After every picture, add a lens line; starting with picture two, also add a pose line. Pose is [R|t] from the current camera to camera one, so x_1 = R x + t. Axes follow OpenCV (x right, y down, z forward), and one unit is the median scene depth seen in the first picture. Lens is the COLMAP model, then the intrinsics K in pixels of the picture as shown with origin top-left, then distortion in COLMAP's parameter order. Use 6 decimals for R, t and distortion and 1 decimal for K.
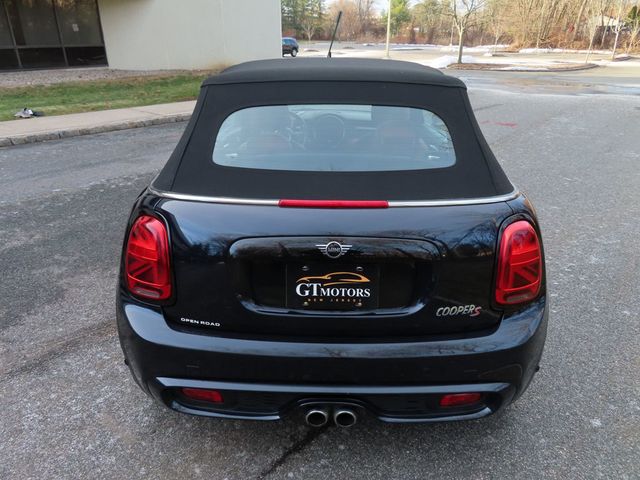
lens RADIAL K [[455.2, 0, 320.5], [0, 455.2, 242.0], [0, 0, 1]] dist [-0.012478, 0.008969]
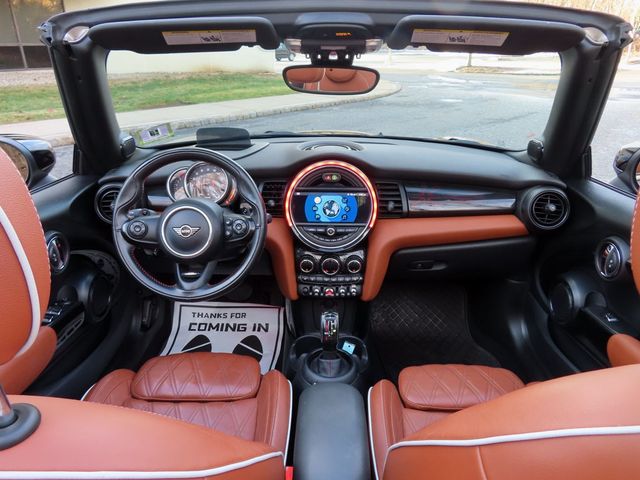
lens RADIAL K [[455.2, 0, 320.5], [0, 455.2, 239.0], [0, 0, 1]] dist [-0.012478, 0.008969]
pose [[0.999998, -0.000819, 0.001702, 0.012726], [0.000848, 0.999847, -0.017459, -0.210481], [-0.001687, 0.017460, 0.999846, 0.642762]]
